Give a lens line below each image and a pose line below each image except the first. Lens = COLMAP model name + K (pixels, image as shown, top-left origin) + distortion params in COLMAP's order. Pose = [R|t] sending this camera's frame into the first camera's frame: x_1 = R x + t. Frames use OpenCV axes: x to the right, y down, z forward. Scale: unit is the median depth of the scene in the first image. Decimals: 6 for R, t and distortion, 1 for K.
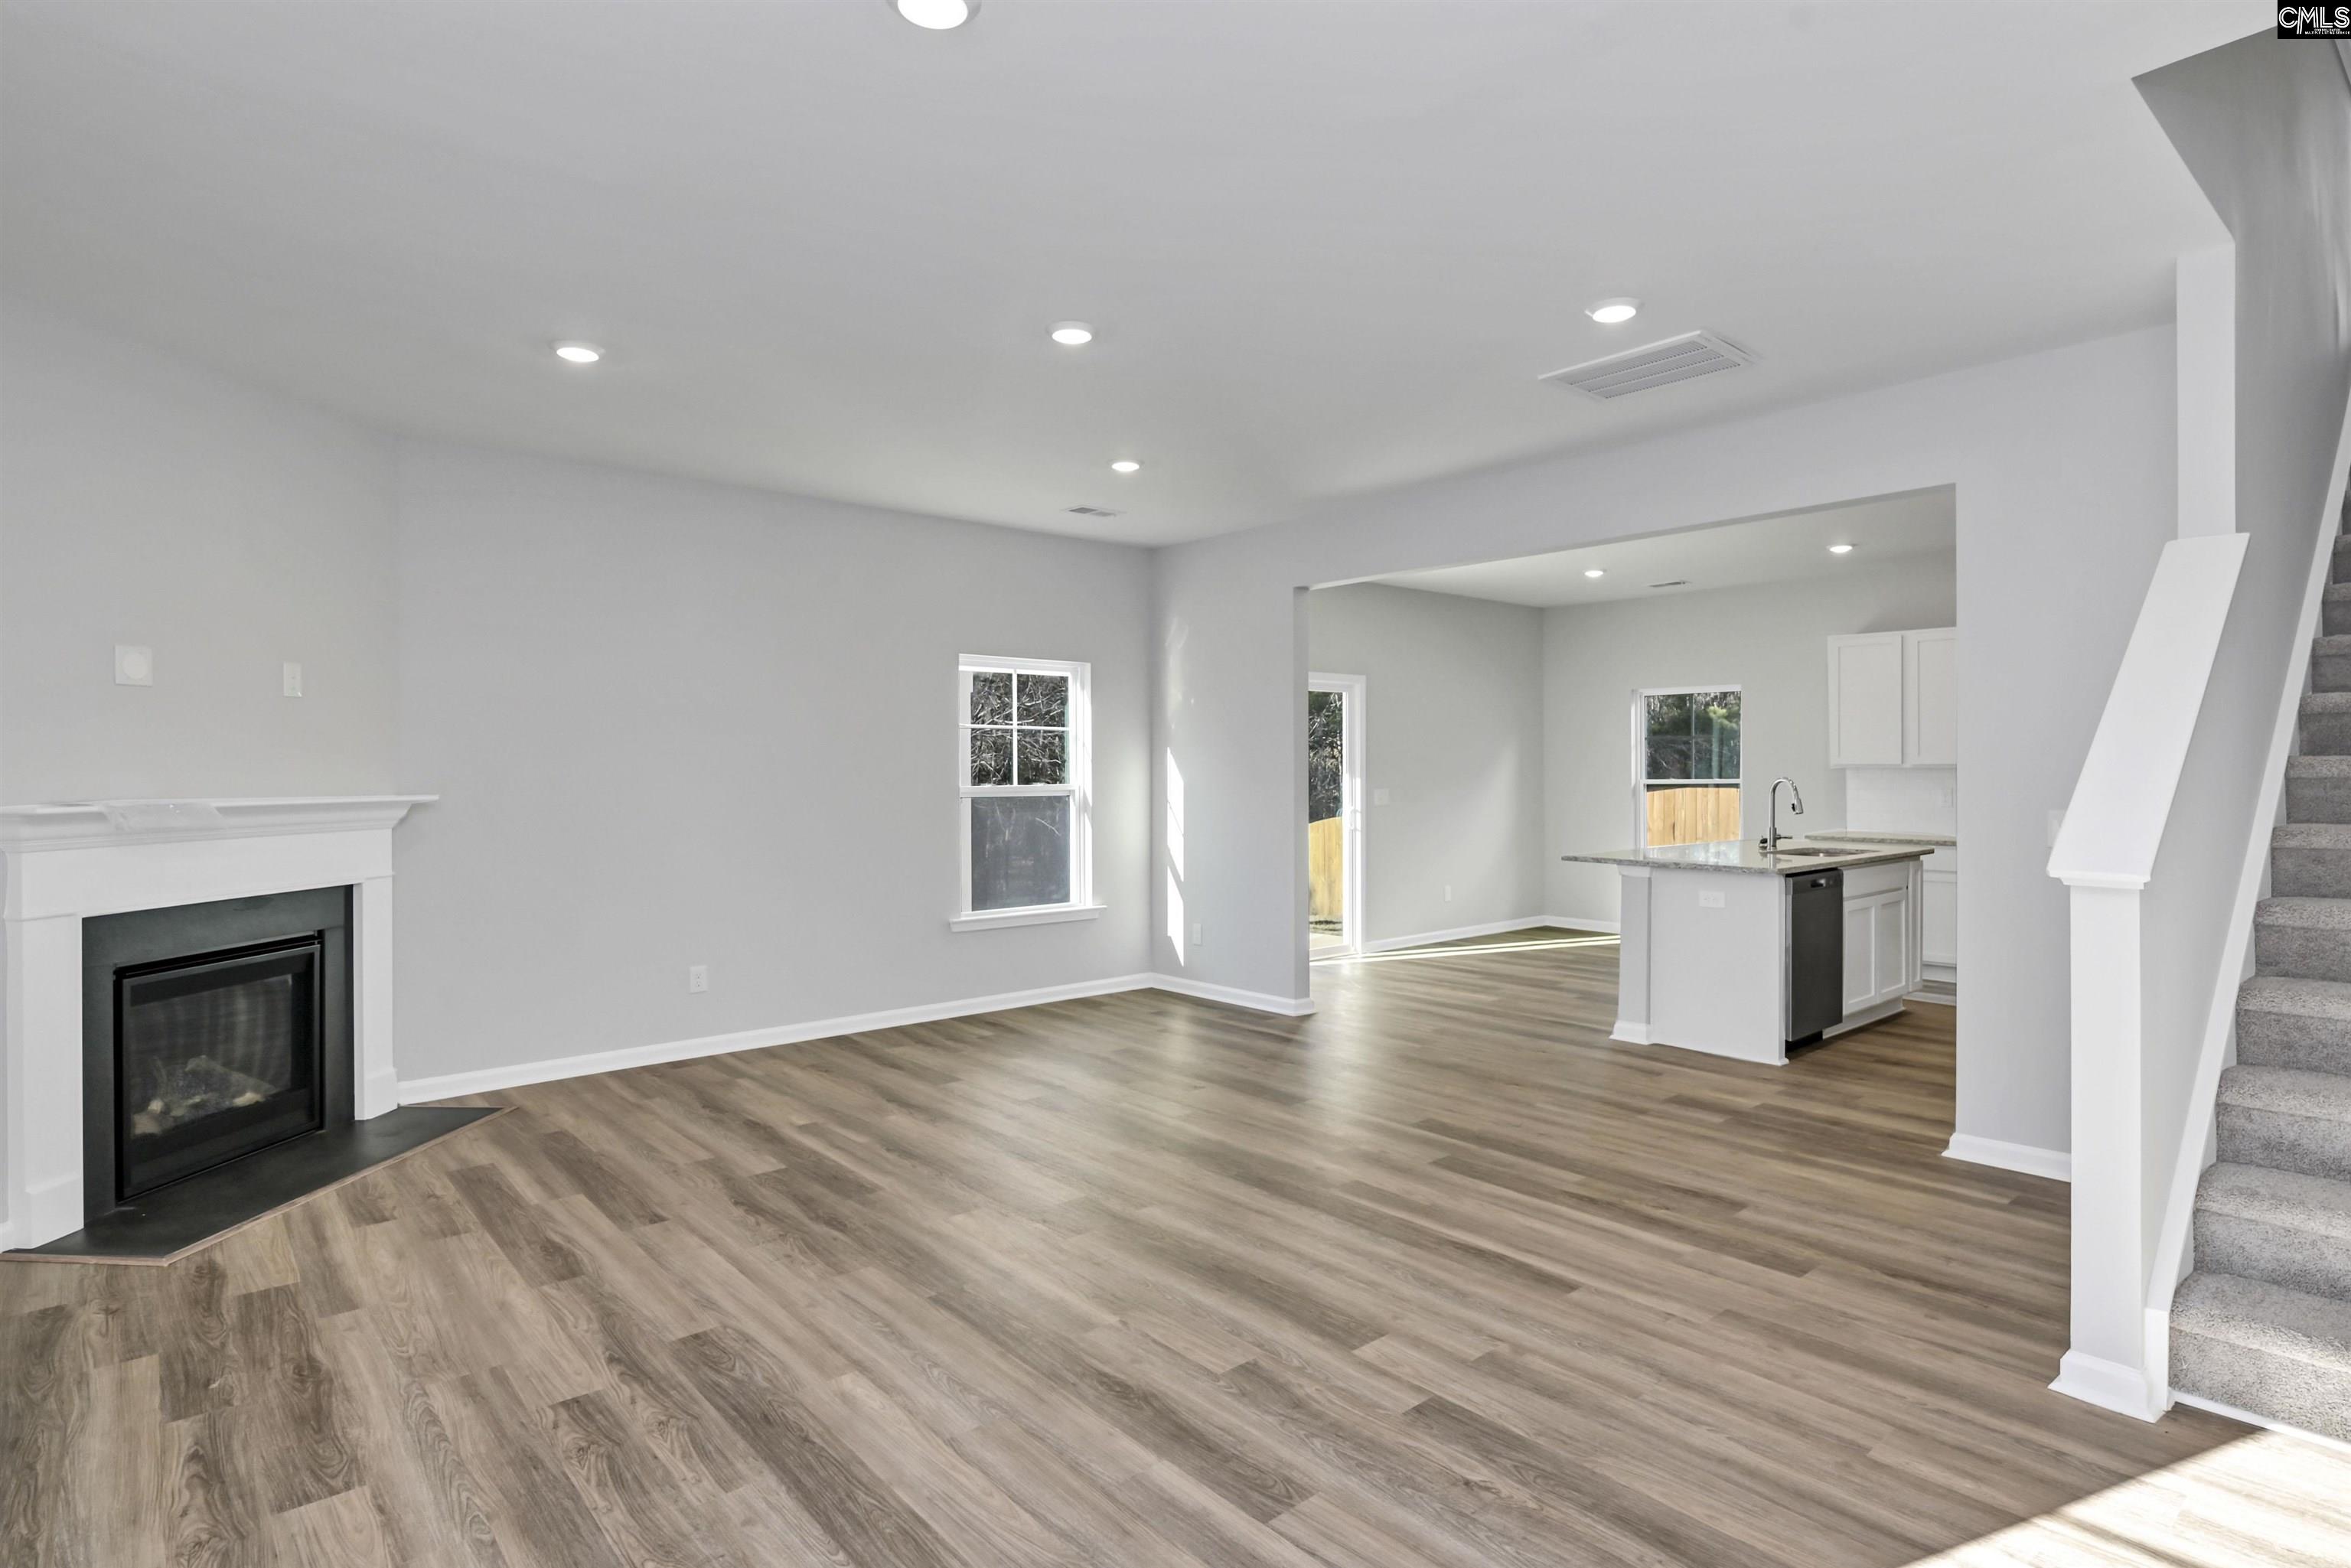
lens RADIAL K [[1197.5, 0, 1211.5], [0, 1197.5, 766.9], [0, 0, 1]] dist [0.007943, -0.010902]
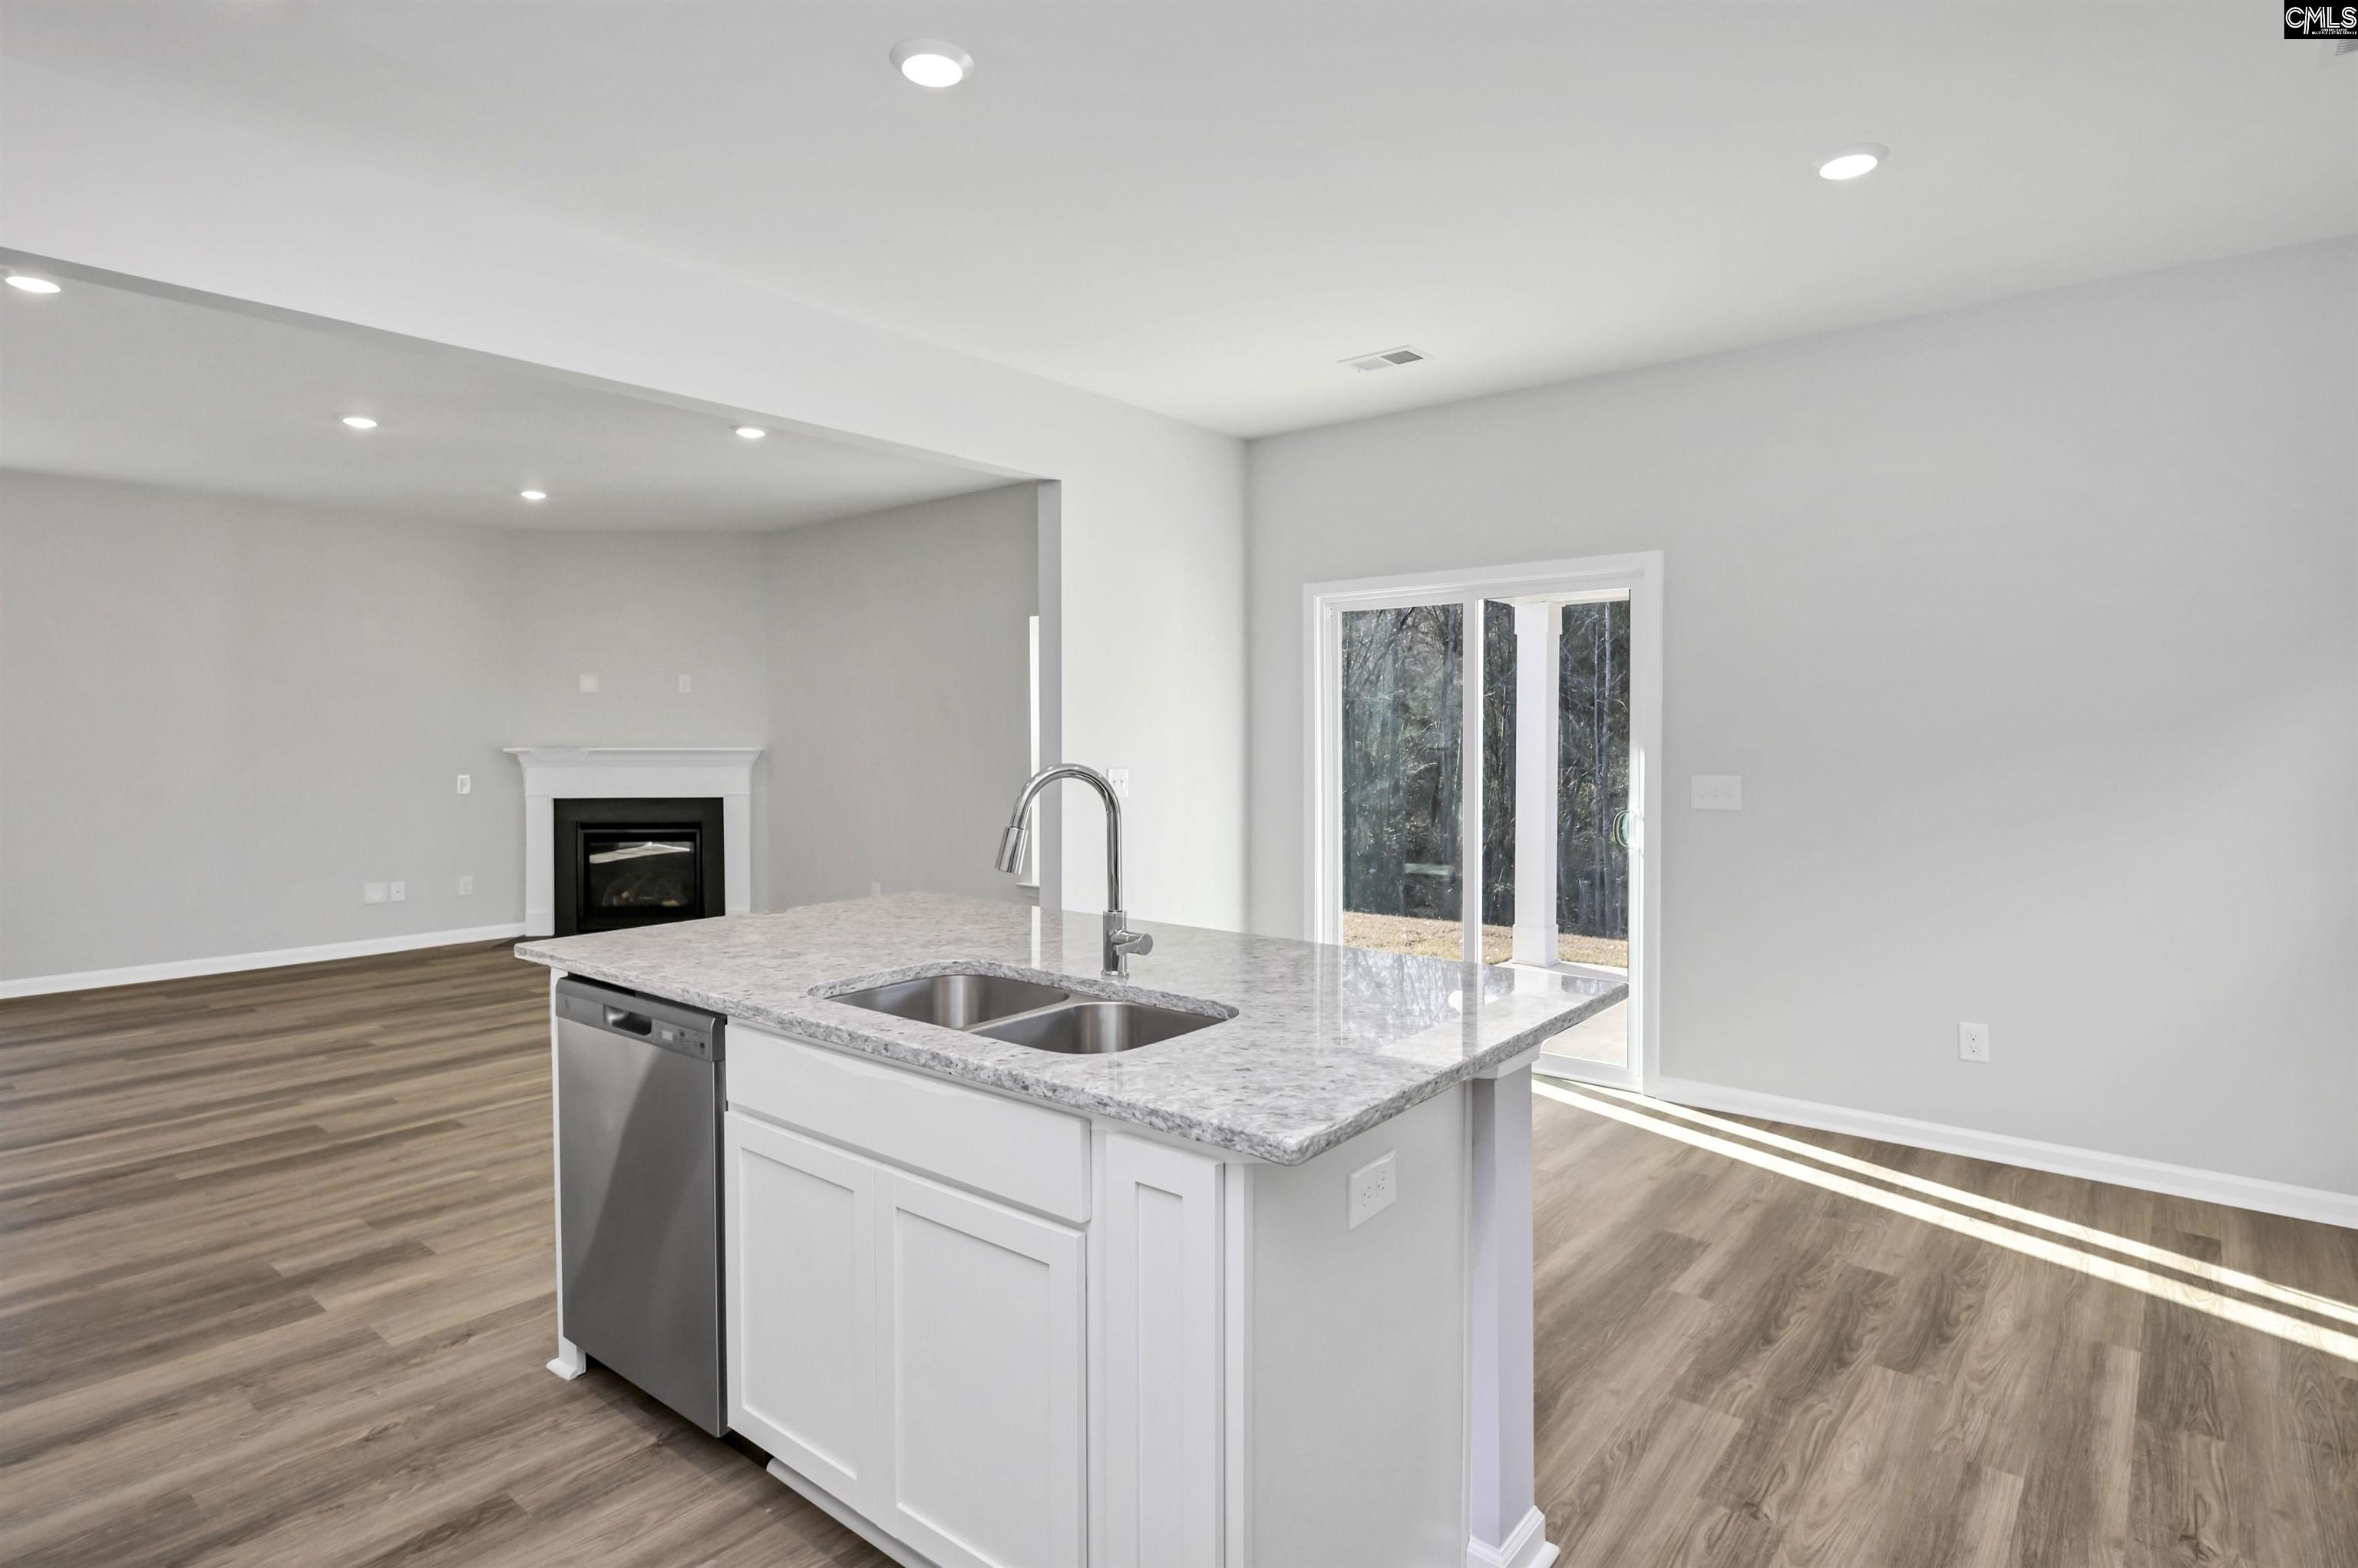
lens RADIAL K [[1201.0, 0, 1164.4], [0, 1201.0, 775.7], [0, 0, 1]] dist [0.007943, -0.010902]
pose [[0.151944, 0.044751, -0.987375, 1.470329], [0.007967, 0.998887, 0.046499, -0.013803], [0.988357, -0.014932, 0.151418, 1.773771]]
